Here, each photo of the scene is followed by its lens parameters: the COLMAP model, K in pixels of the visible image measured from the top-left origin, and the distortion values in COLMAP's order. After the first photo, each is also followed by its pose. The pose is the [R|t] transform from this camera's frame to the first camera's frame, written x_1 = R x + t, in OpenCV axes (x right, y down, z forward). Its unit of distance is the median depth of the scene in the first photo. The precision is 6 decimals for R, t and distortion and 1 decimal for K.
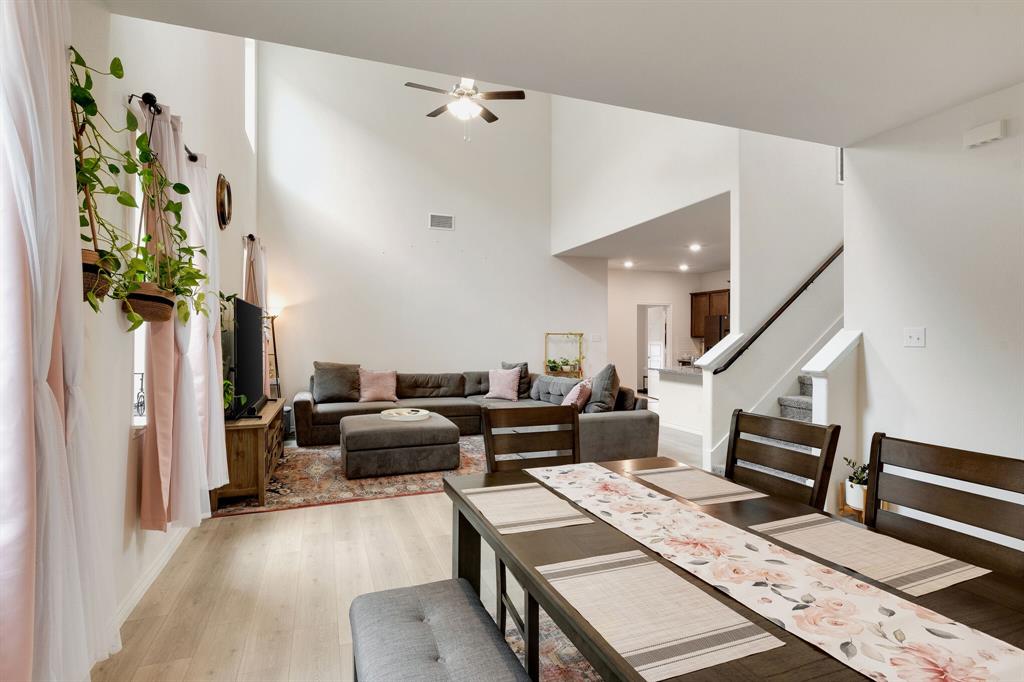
lens RADIAL K [[520.3, 0, 513.1], [0, 520.3, 340.4], [0, 0, 1]] dist [-0.002601, -0.000224]
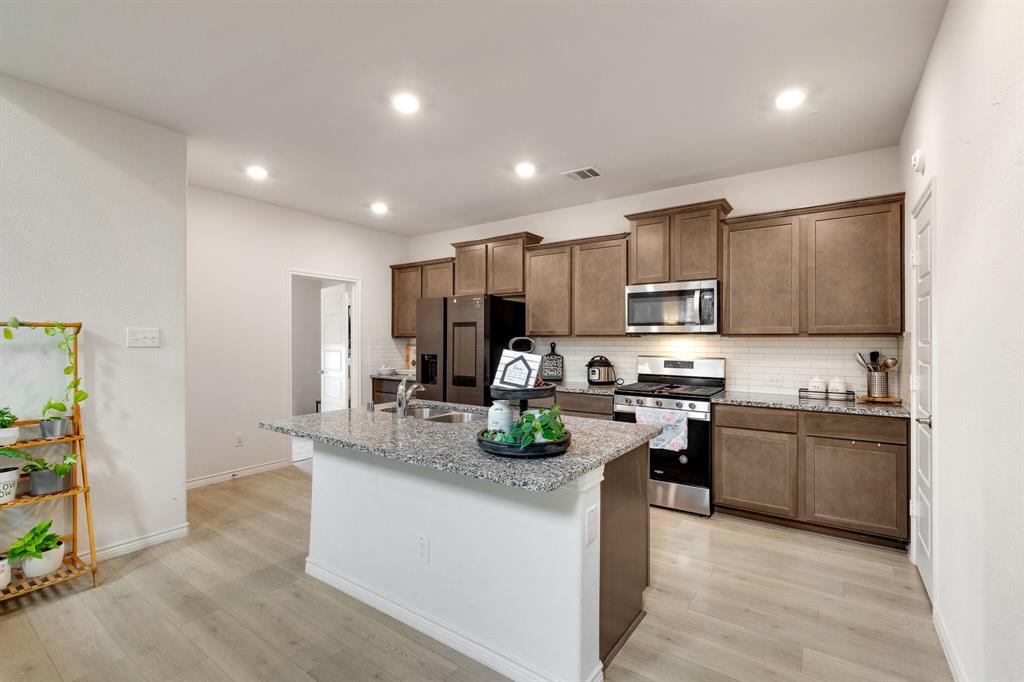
lens RADIAL K [[461.7, 0, 511.1], [0, 461.7, 339.2], [0, 0, 1]] dist [-0.002335, -0.001164]
pose [[0.835403, 0.000459, 0.549638, 0.168508], [0.002469, 0.999986, -0.004588, -0.001251], [-0.549632, 0.005189, 0.835391, 0.493583]]
